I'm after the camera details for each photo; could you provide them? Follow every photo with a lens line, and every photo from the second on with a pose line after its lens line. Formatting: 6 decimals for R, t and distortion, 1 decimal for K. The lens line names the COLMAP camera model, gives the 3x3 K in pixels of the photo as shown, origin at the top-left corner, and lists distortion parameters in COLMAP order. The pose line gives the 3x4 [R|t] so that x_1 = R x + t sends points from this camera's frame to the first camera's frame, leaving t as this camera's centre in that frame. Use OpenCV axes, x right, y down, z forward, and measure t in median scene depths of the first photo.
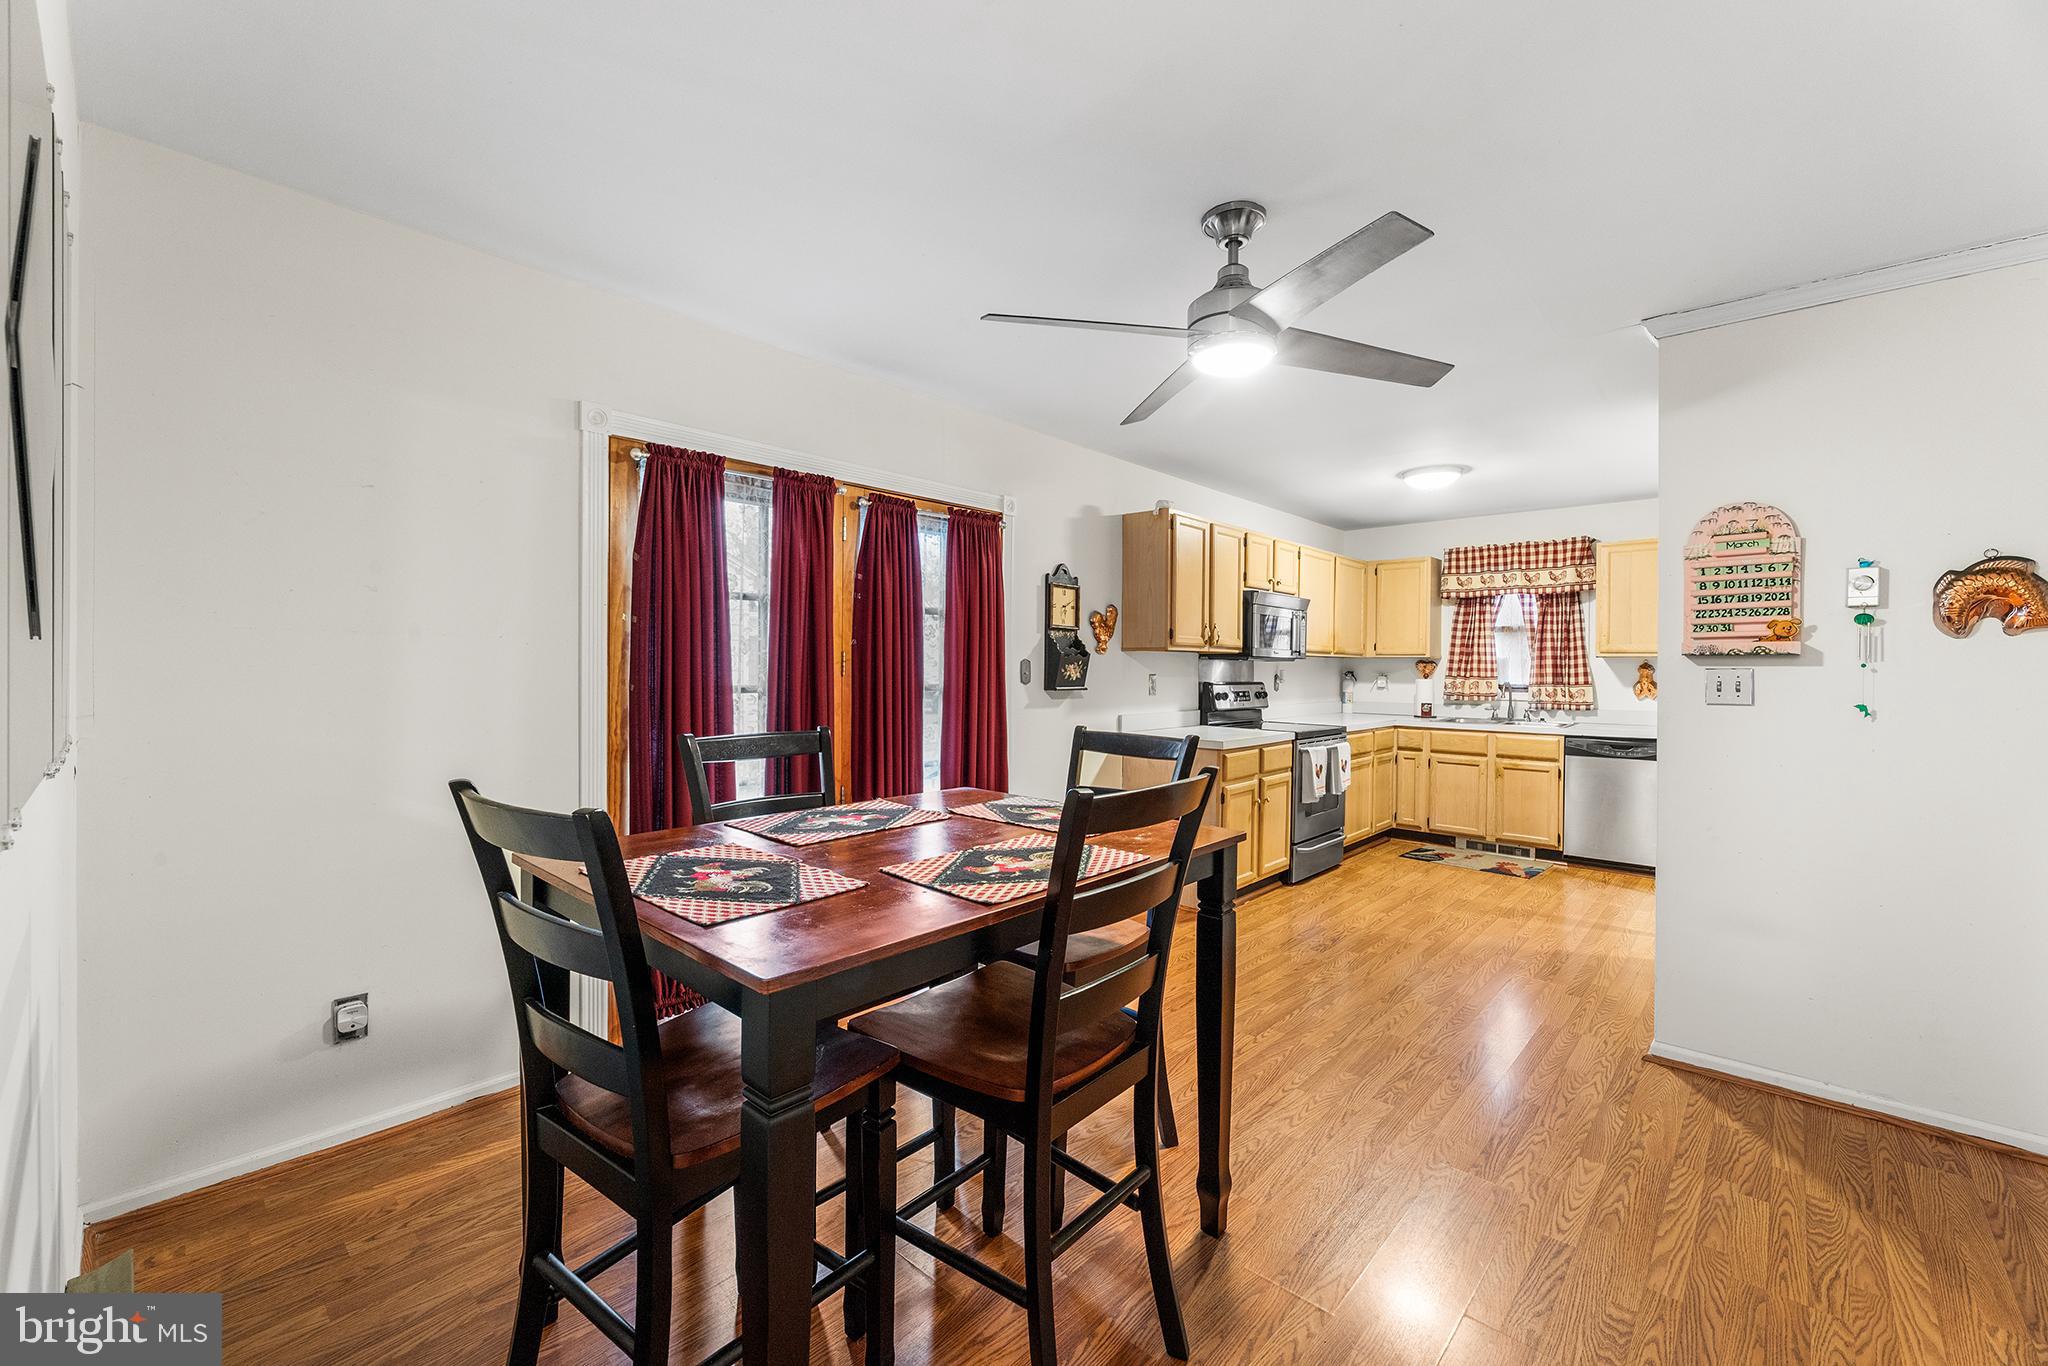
lens RADIAL K [[834.6, 0, 1018.0], [0, 834.6, 677.2], [0, 0, 1]] dist [0.000507, 0.000144]
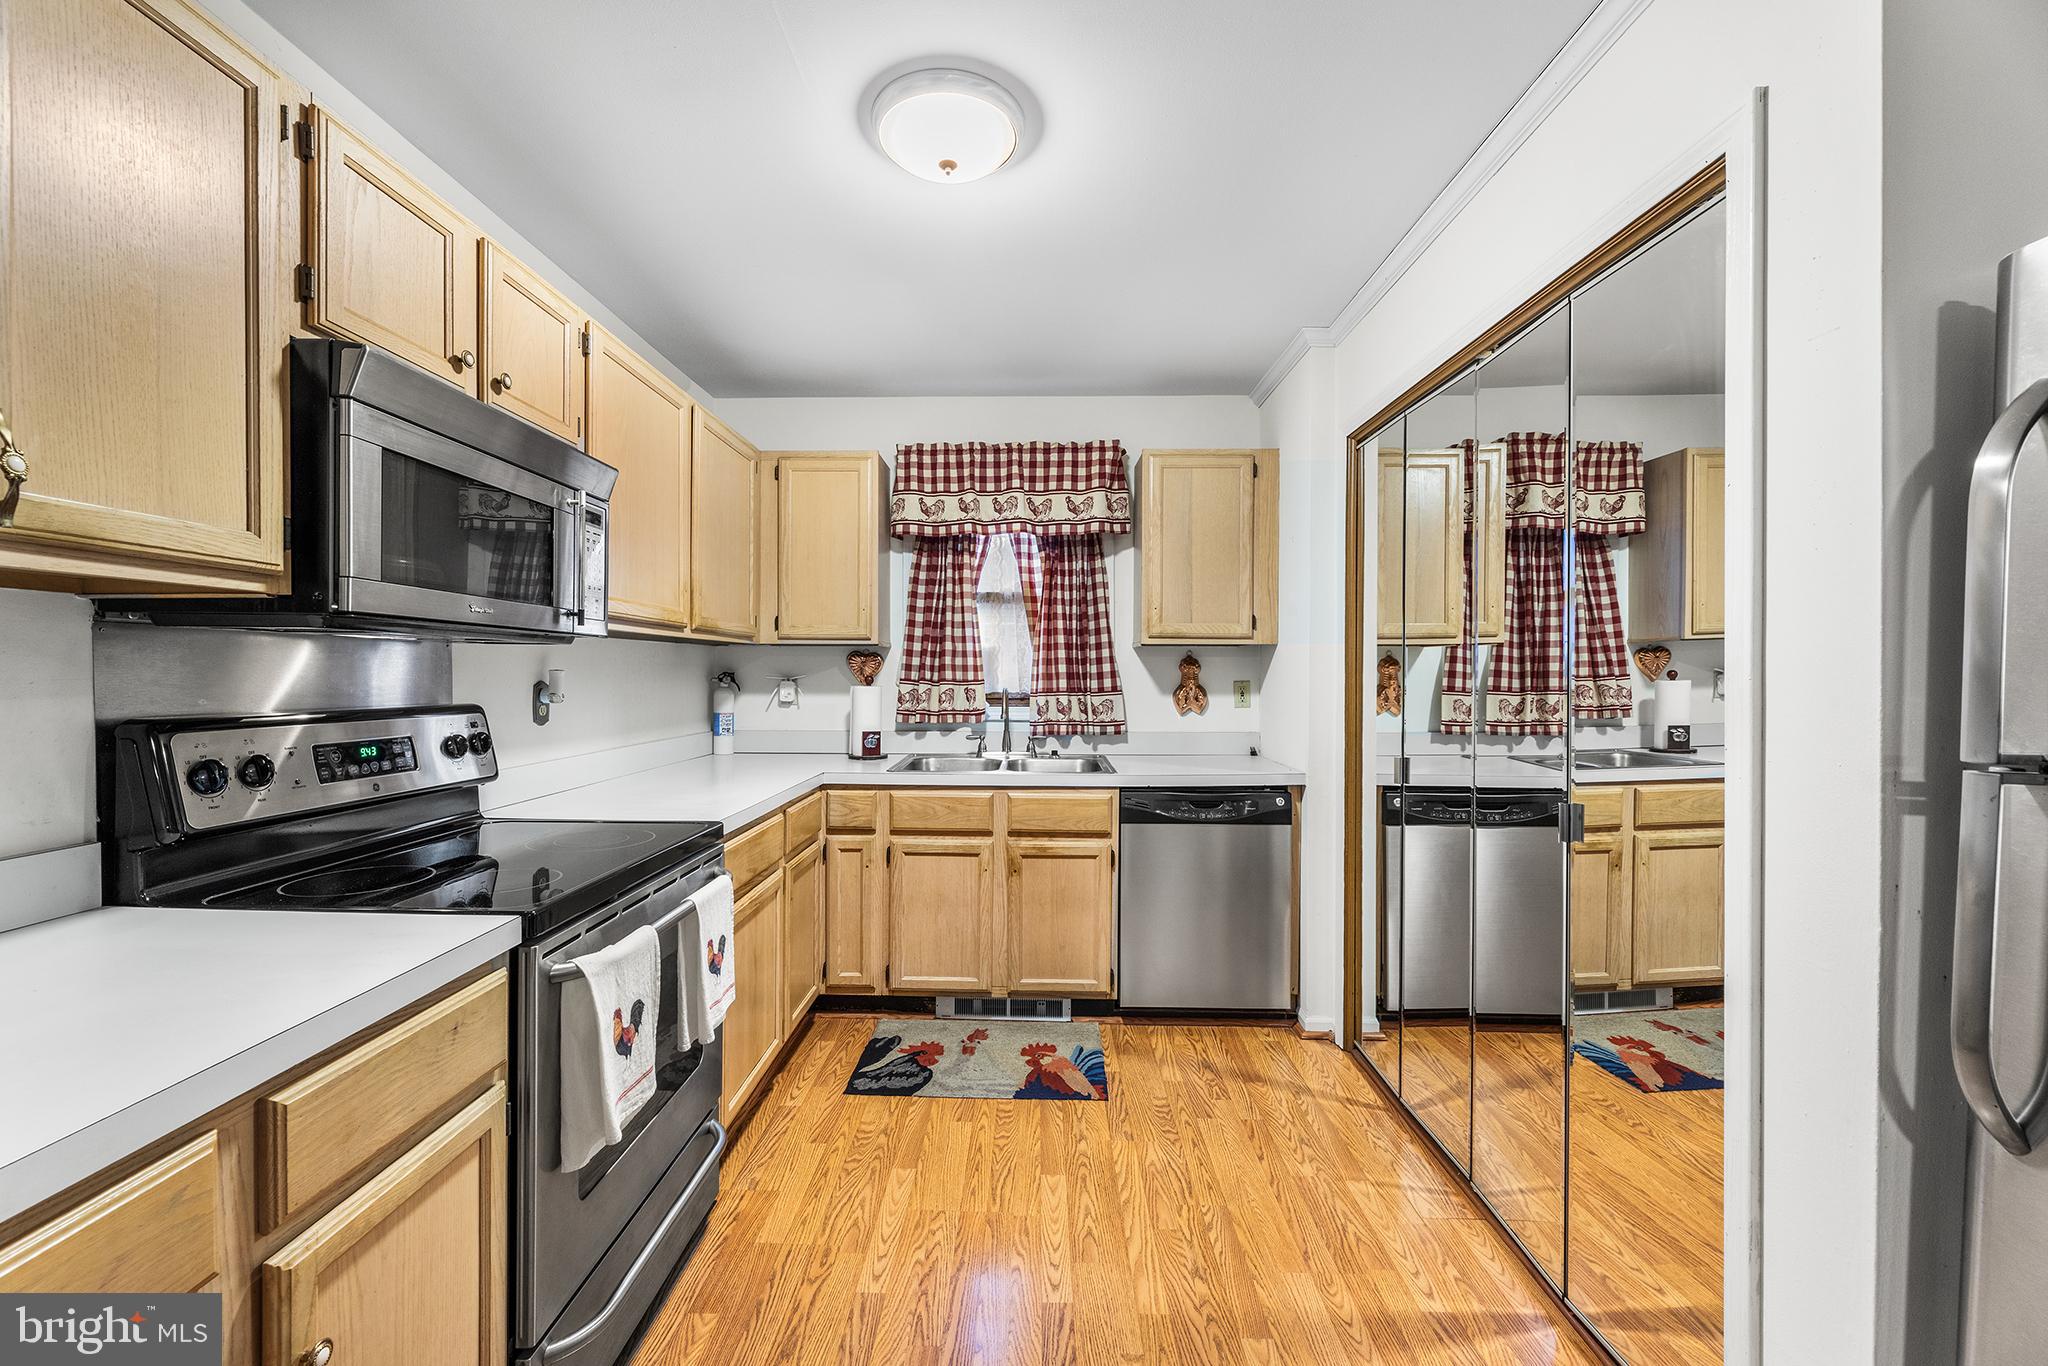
lens RADIAL K [[834.6, 0, 1018.0], [0, 834.6, 677.2], [0, 0, 1]] dist [0.000507, 0.000144]
pose [[0.754208, -0.009918, 0.656560, 0.222497], [0.010588, 0.999940, 0.002942, -0.003920], [-0.656550, 0.004732, 0.754268, 0.564522]]
